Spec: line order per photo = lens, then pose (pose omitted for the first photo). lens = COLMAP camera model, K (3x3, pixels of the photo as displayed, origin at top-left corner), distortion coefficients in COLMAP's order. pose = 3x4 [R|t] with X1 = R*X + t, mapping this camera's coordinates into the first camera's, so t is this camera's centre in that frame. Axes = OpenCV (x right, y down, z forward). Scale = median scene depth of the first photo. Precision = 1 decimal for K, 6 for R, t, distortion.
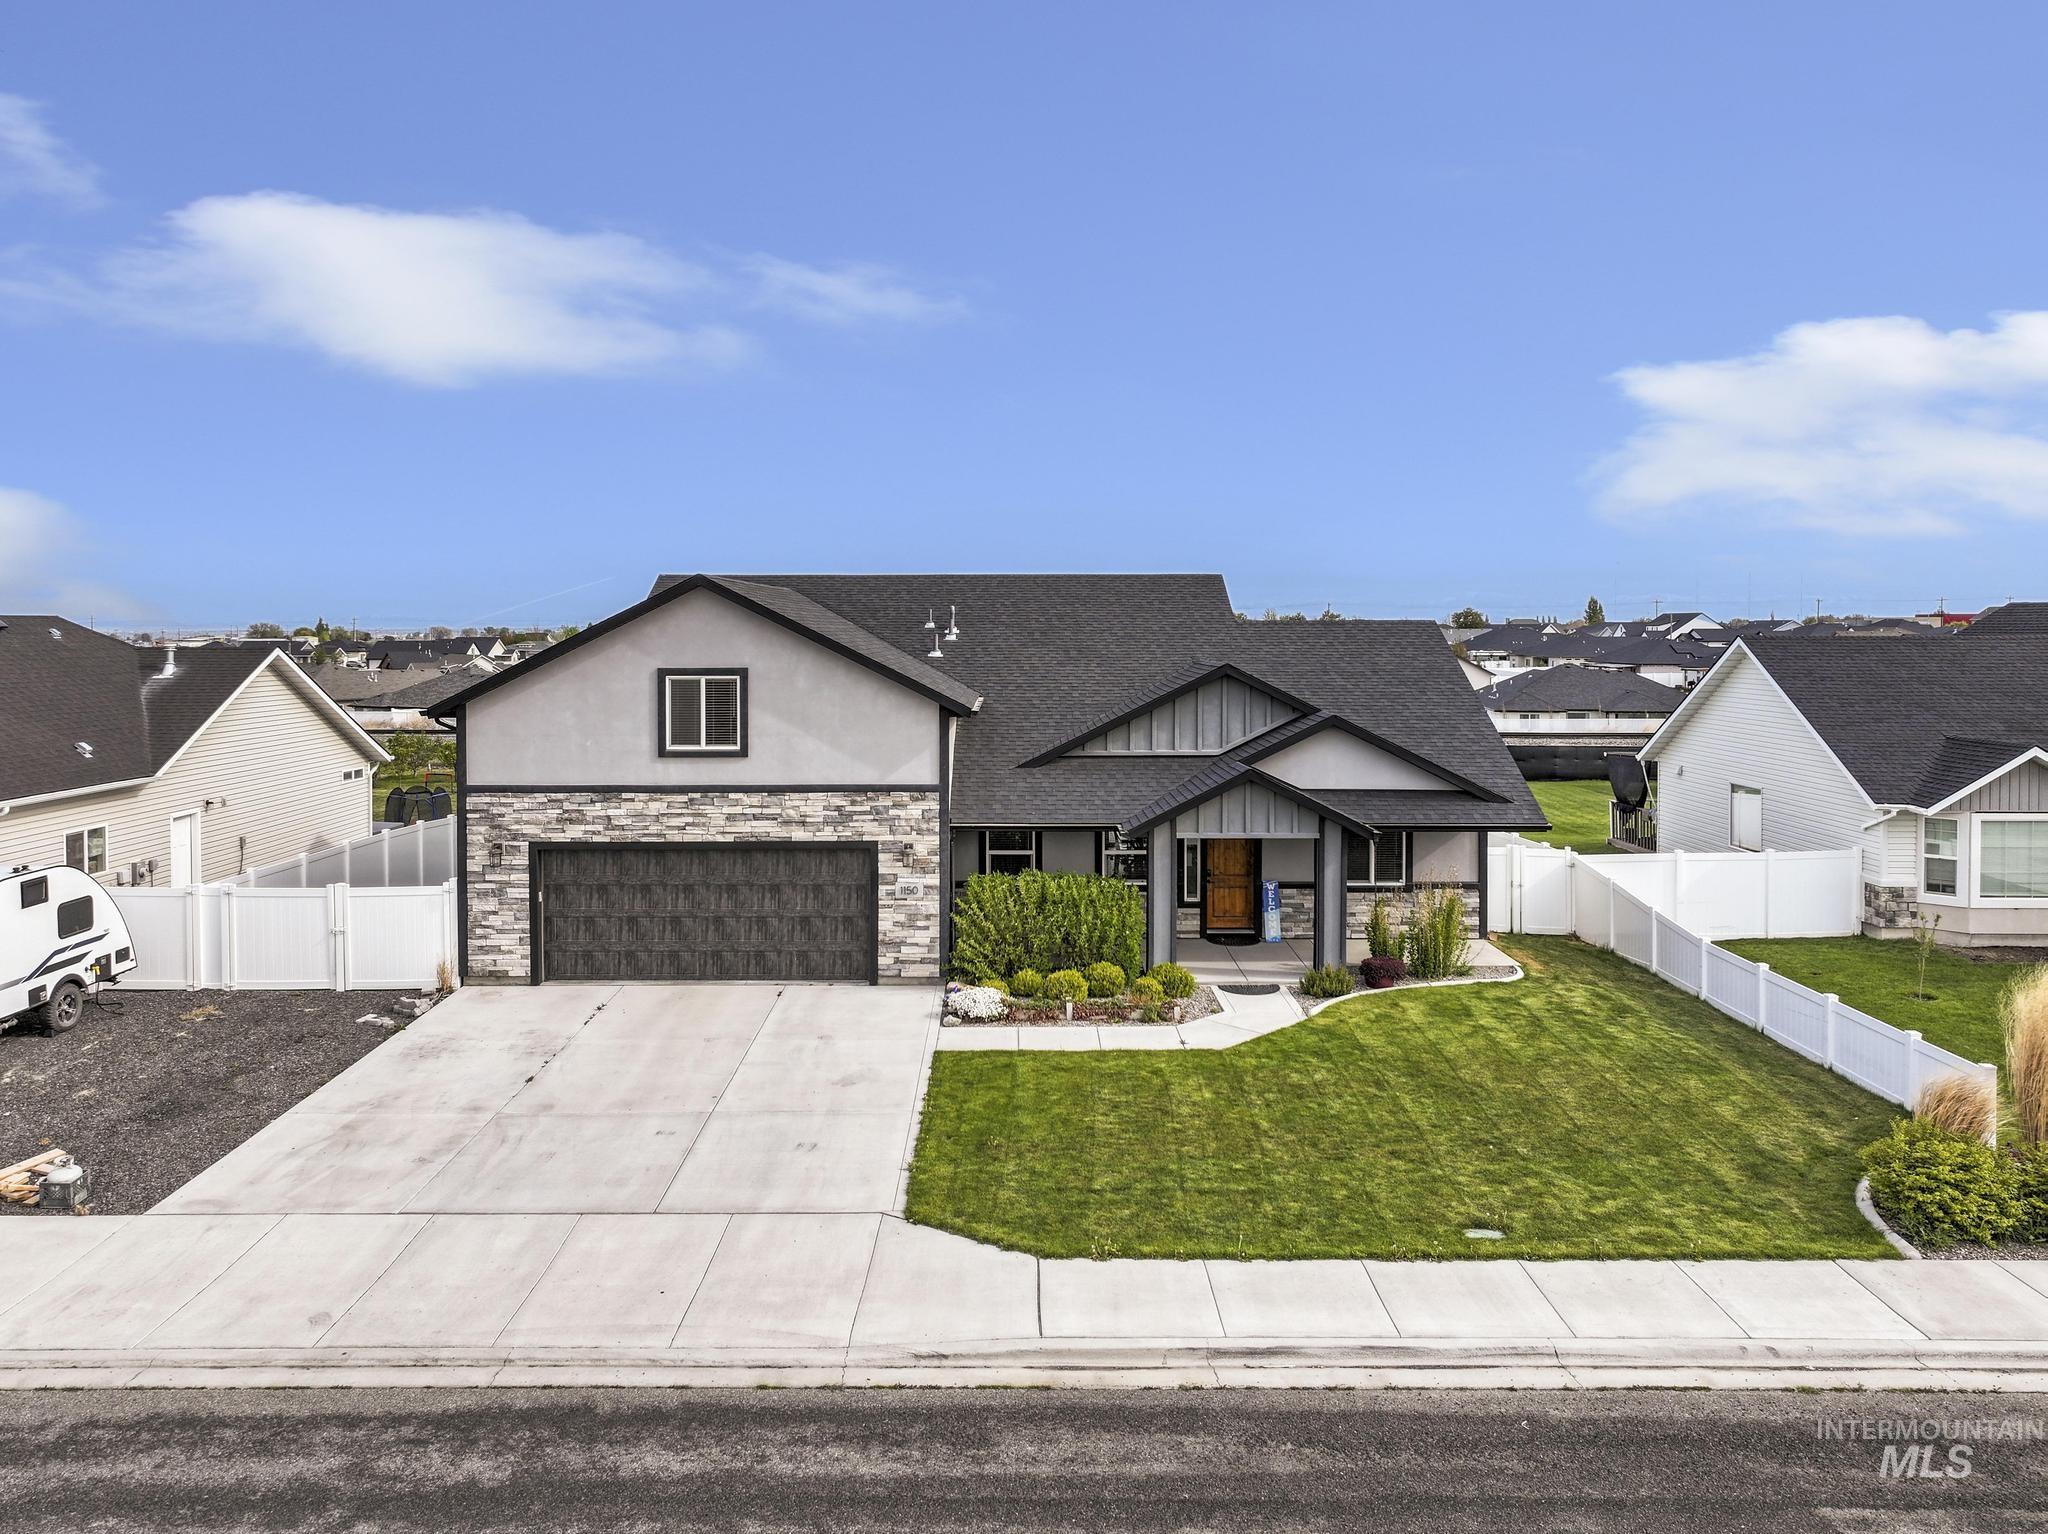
lens RADIAL K [[1425.8, 0, 1019.2], [0, 1425.8, 677.6], [0, 0, 1]] dist [-0.001750, 0.001562]
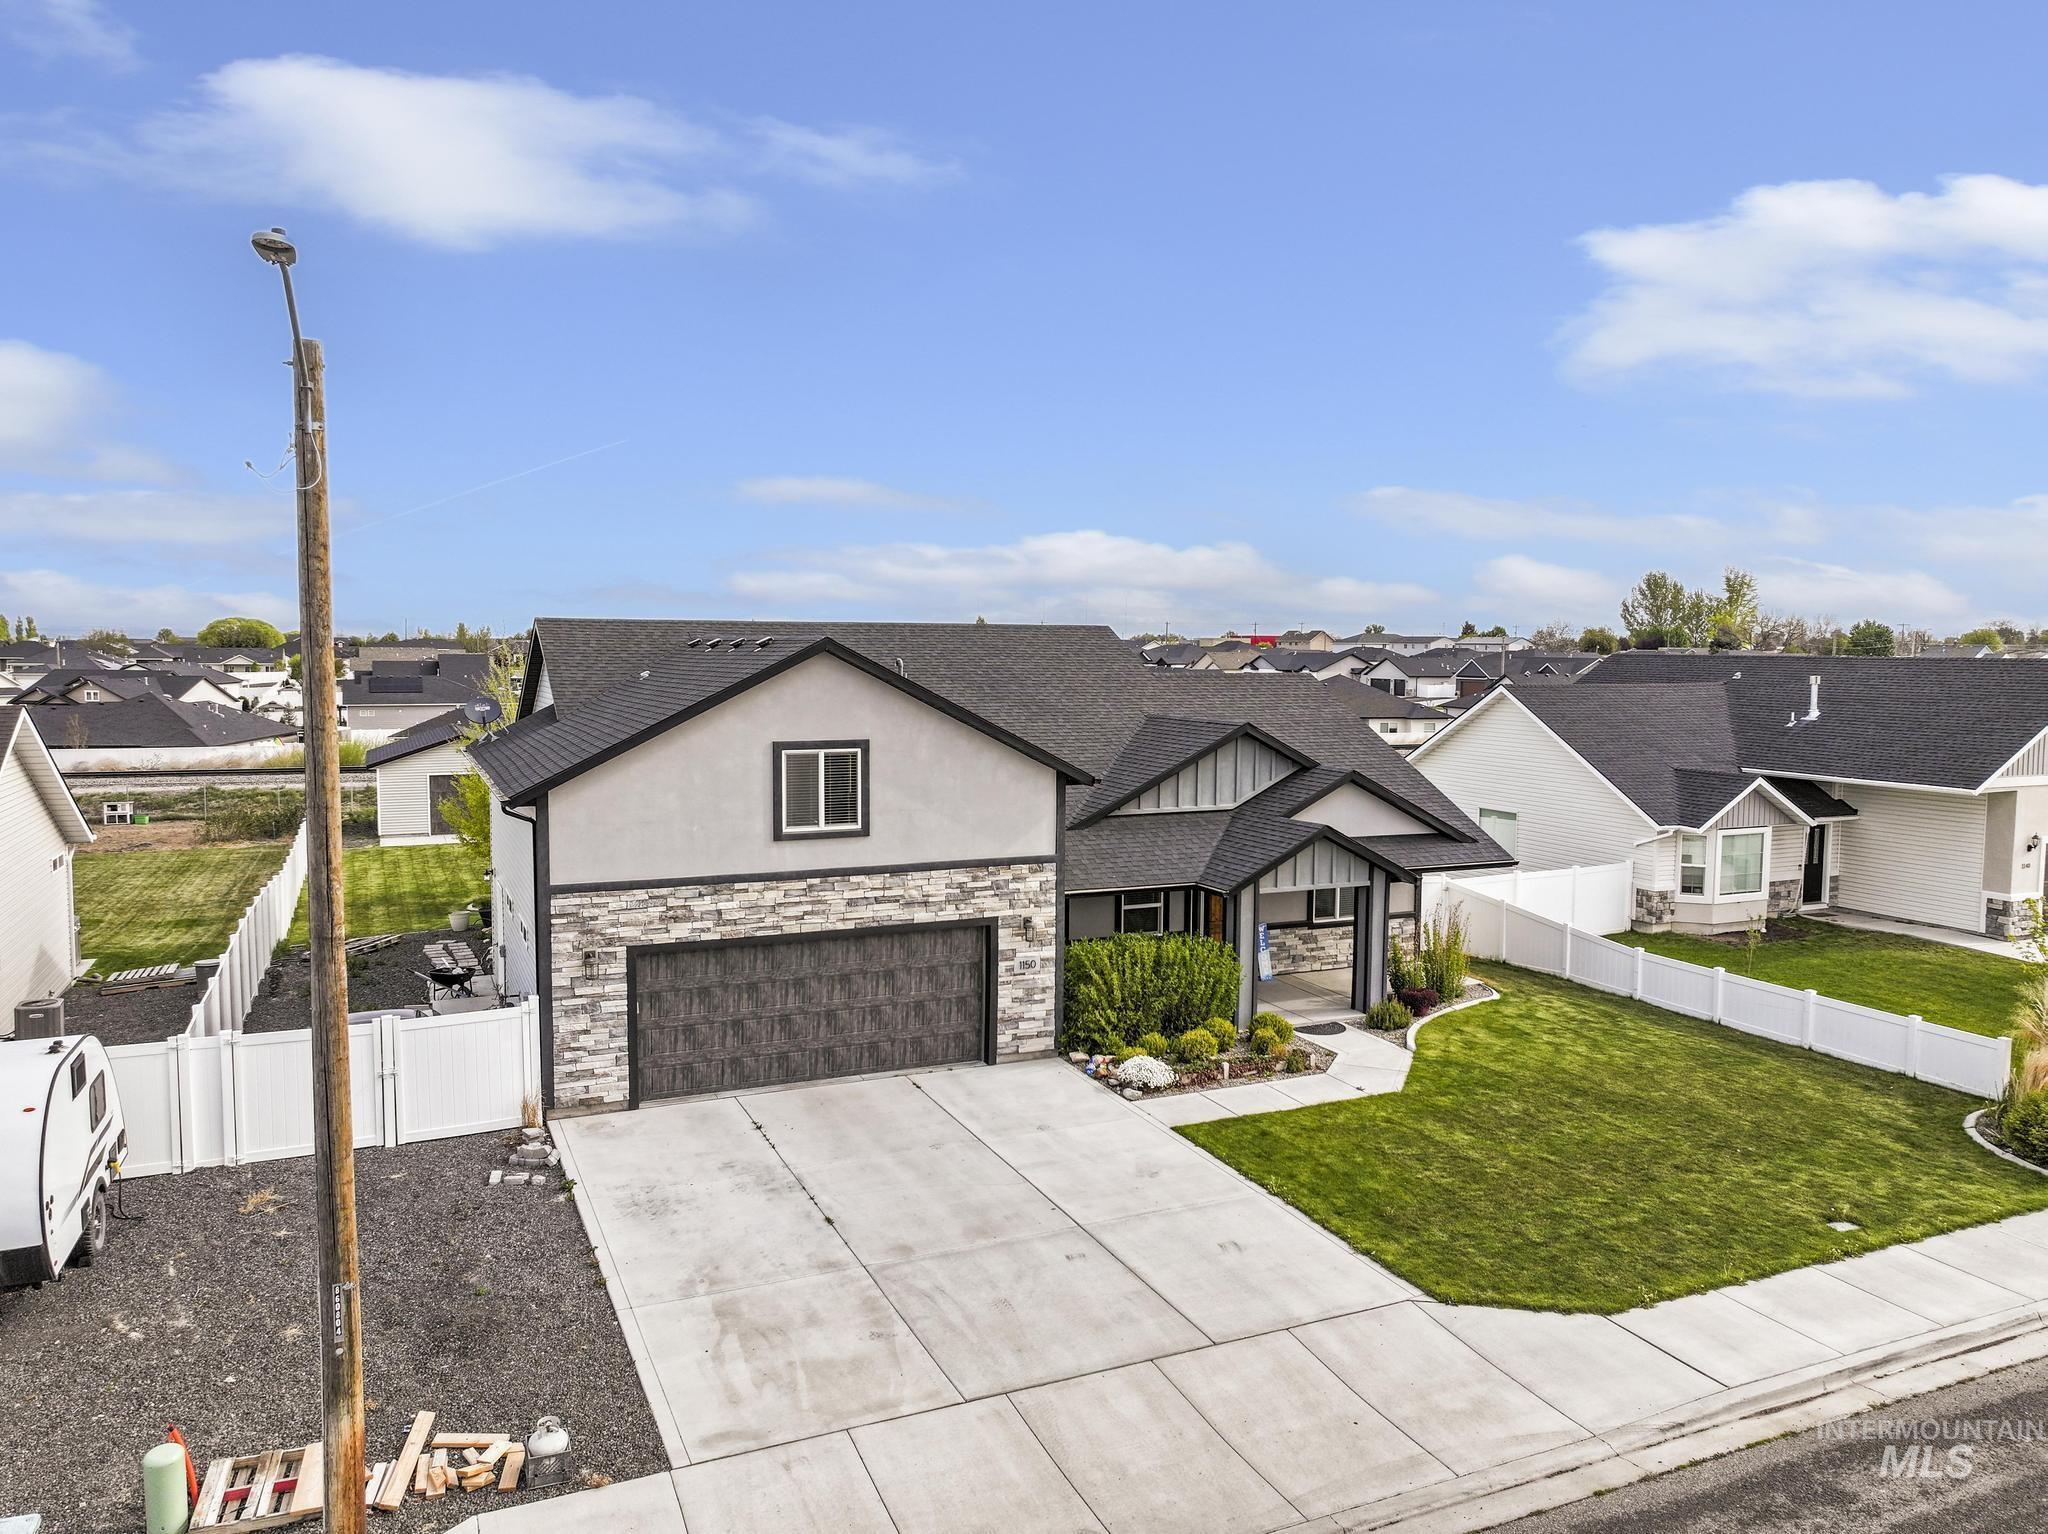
lens RADIAL K [[1399.1, 0, 1024.0], [0, 1399.1, 767.0], [0, 0, 1]] dist [-0.001684, 0.005089]
pose [[0.913781, -0.027384, 0.405284, -0.463647], [0.005304, 0.998444, 0.055505, -0.038512], [-0.406173, -0.048570, 0.912504, 0.136521]]
